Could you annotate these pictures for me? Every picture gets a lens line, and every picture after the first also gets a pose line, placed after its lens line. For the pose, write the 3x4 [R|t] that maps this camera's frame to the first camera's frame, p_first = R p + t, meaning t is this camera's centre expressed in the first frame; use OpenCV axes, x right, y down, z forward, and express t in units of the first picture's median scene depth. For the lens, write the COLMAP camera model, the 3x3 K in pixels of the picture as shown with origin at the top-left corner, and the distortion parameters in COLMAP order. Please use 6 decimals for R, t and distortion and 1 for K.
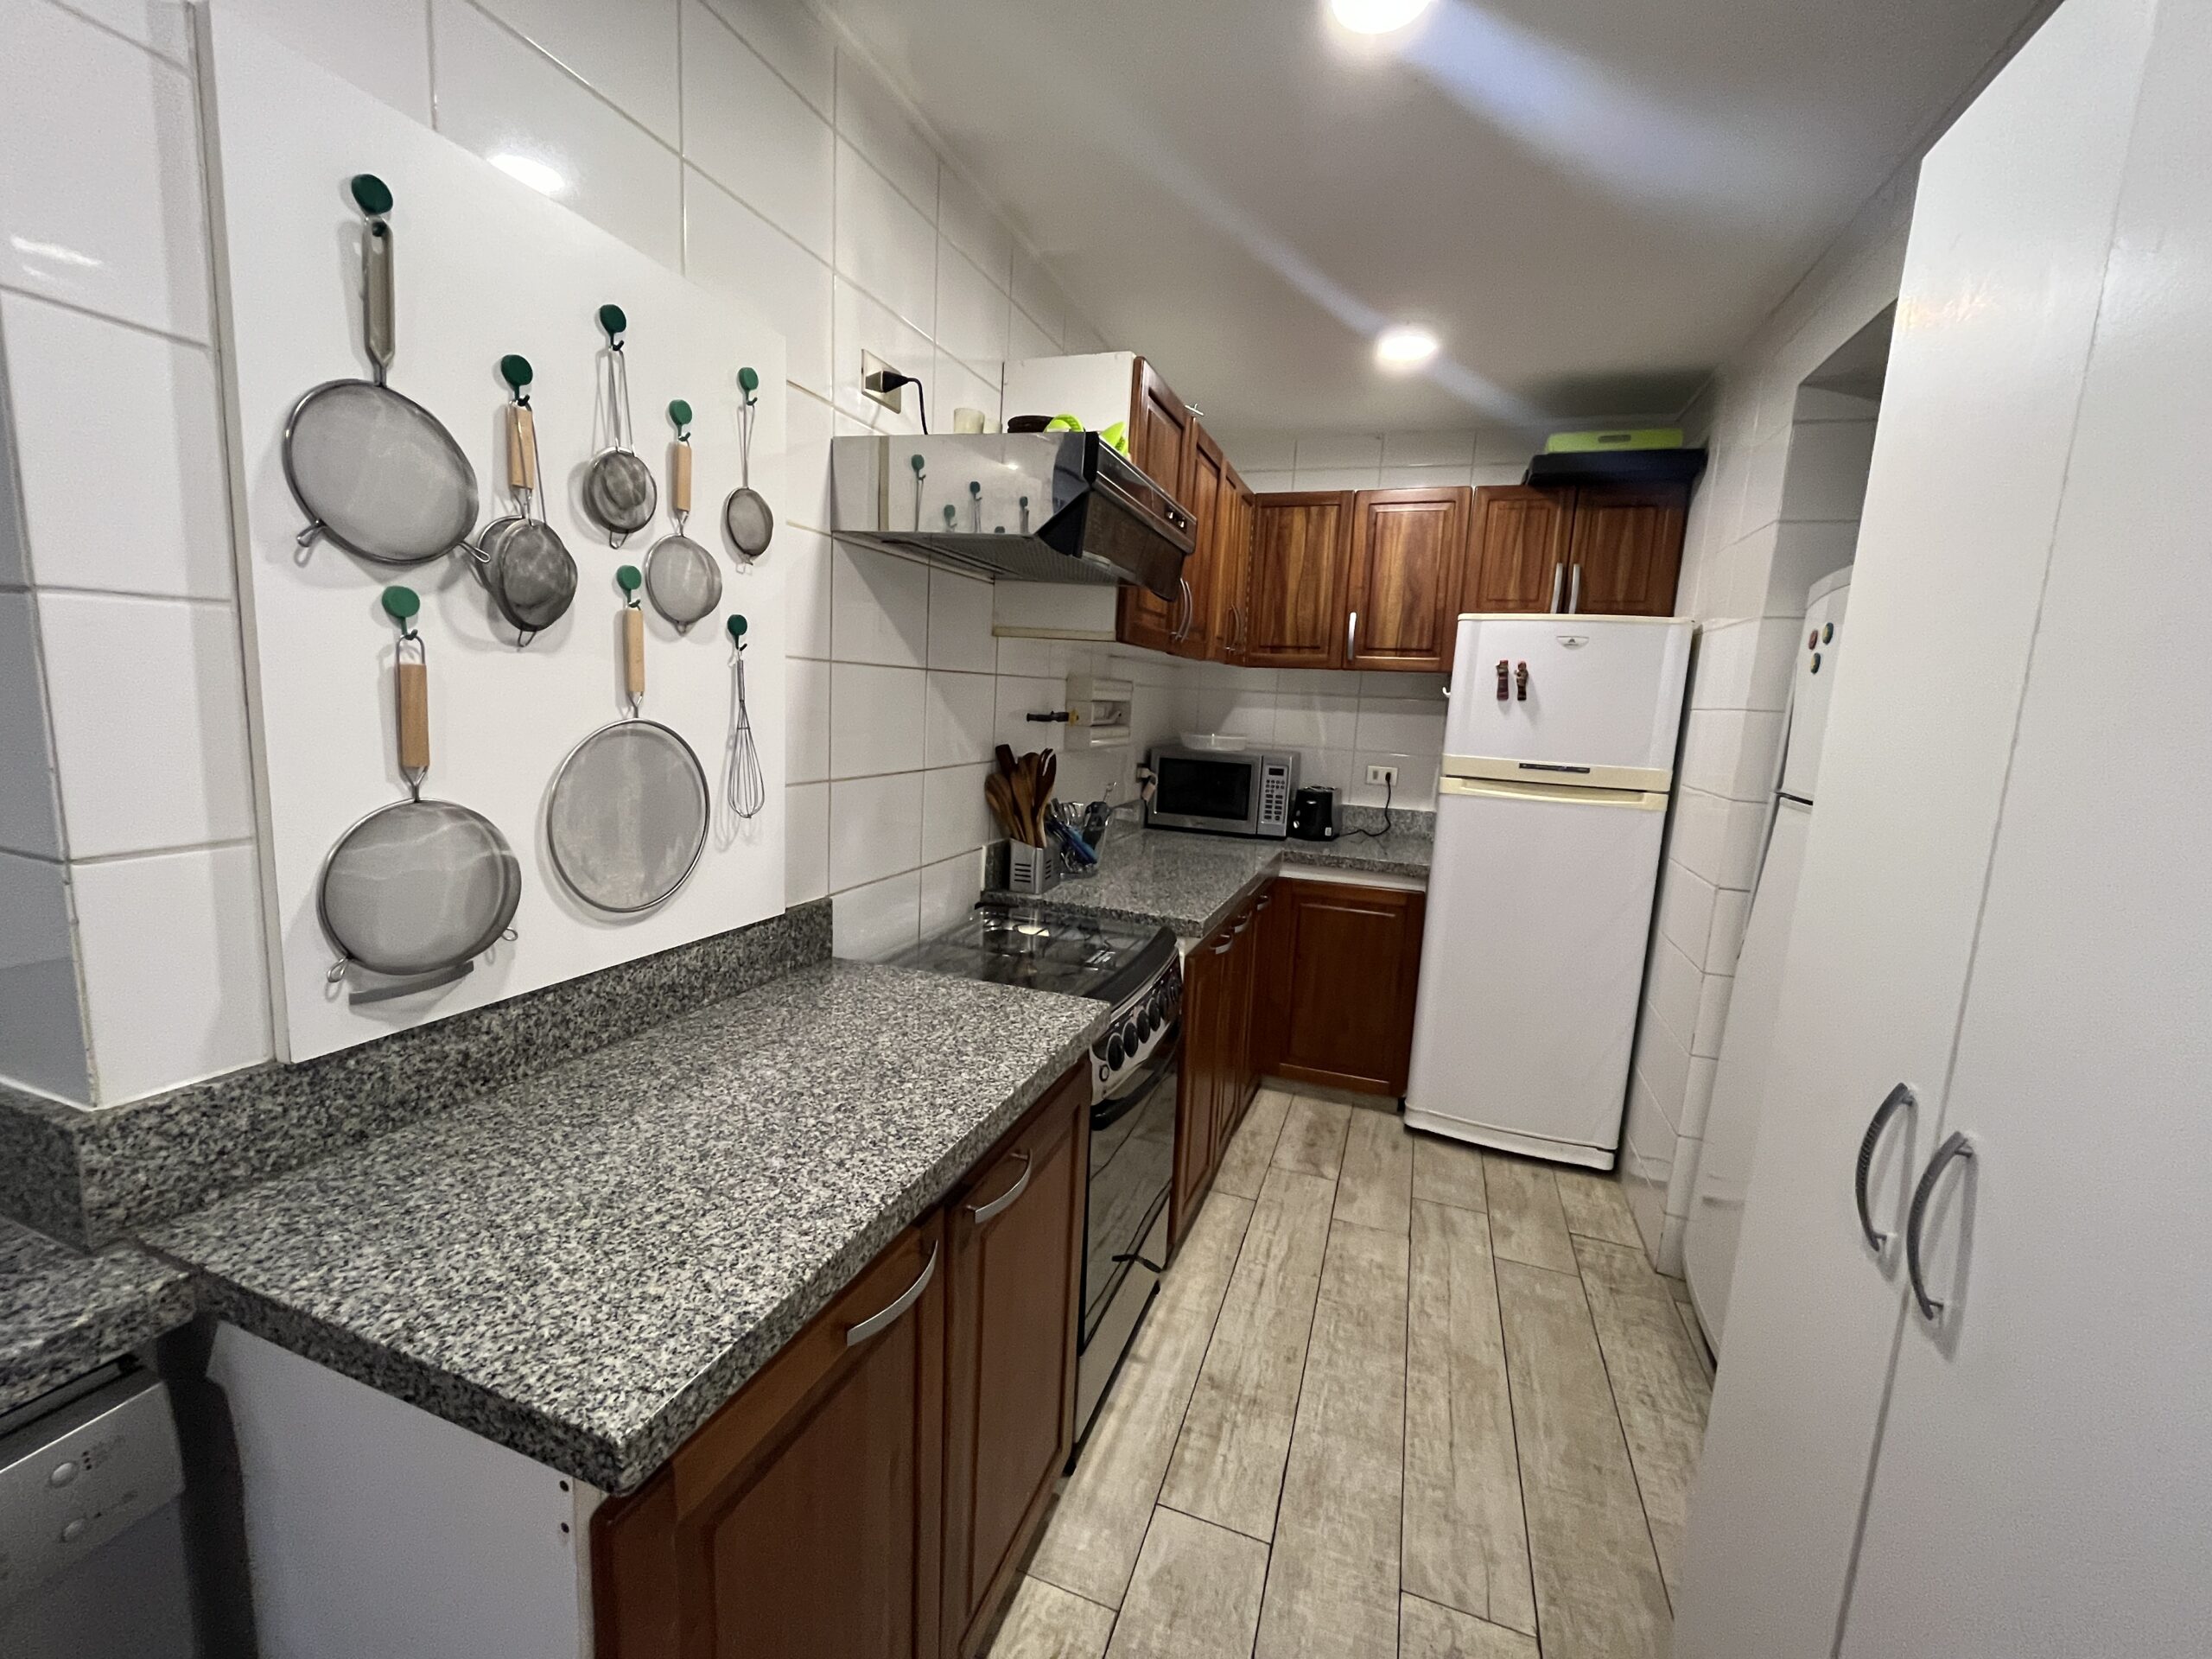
lens RADIAL K [[895.3, 0, 1099.4], [0, 895.3, 822.3], [0, 0, 1]] dist [-0.001081, 0.000260]
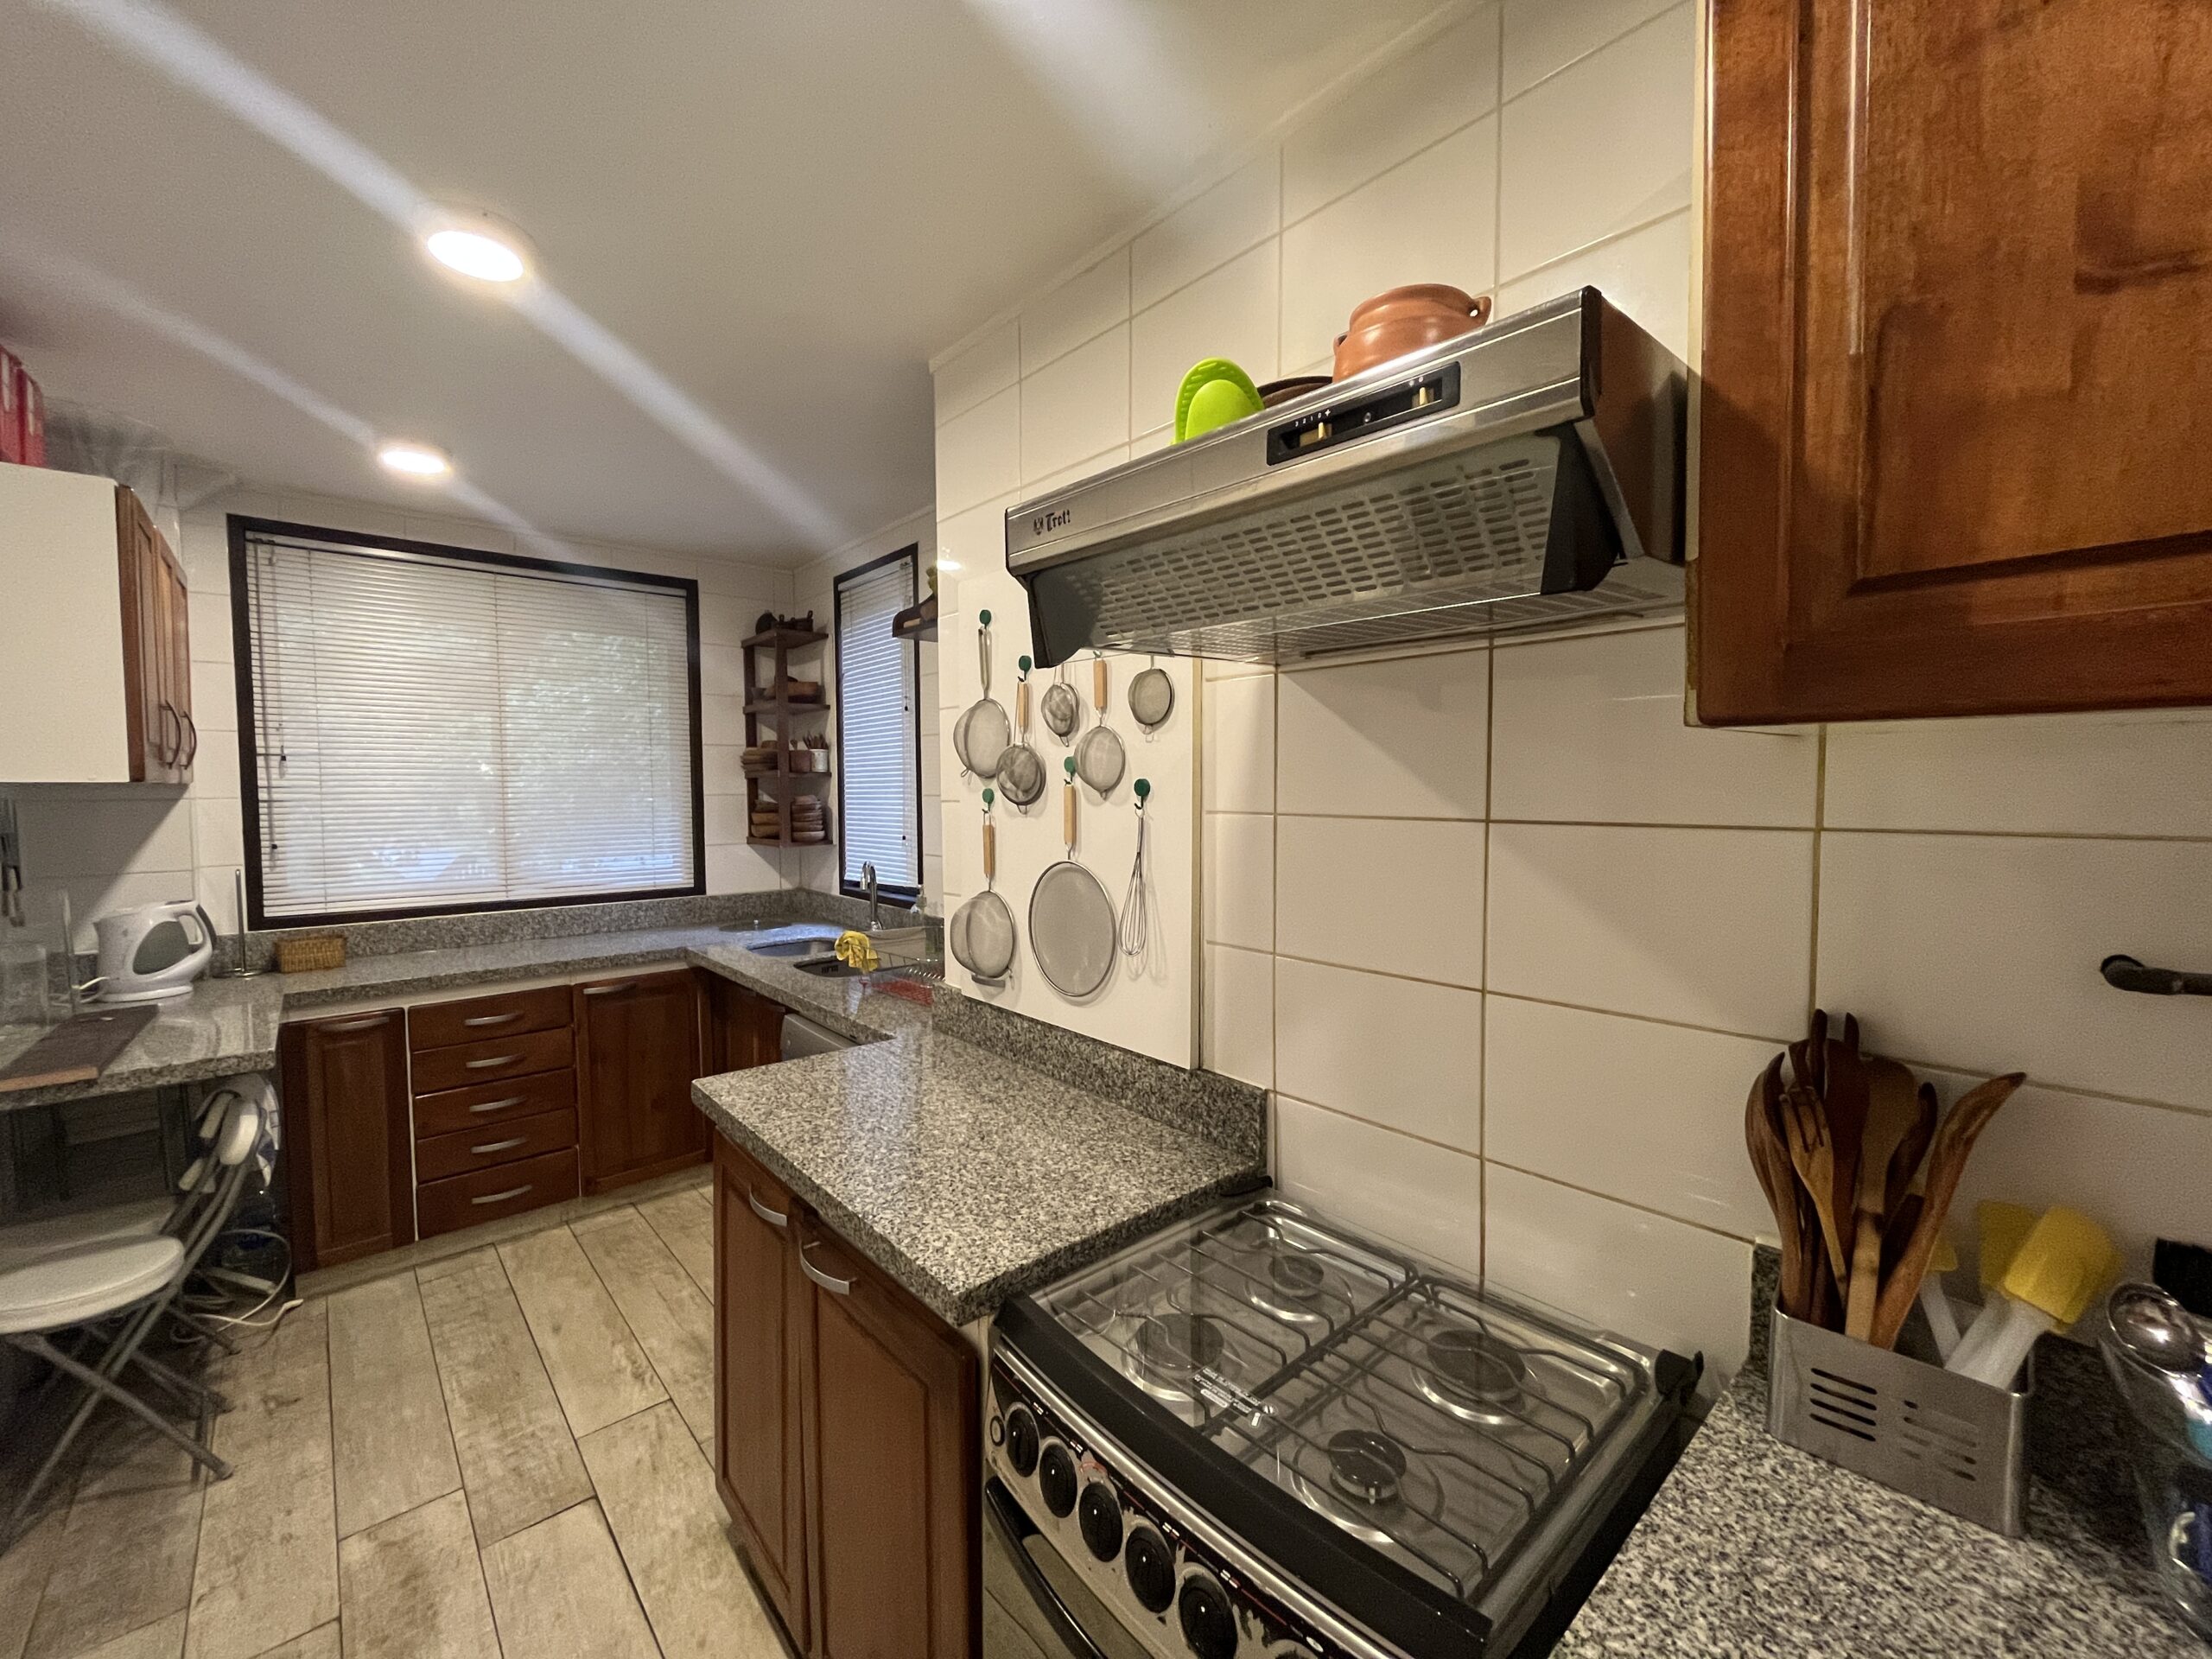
lens RADIAL K [[895.3, 0, 1099.4], [0, 895.3, 822.3], [0, 0, 1]] dist [-0.001081, 0.000260]
pose [[-0.478276, -0.011210, -0.878138, 0.694332], [-0.147152, 0.986805, 0.067549, -0.269674], [0.865794, 0.161527, -0.473614, 1.649394]]
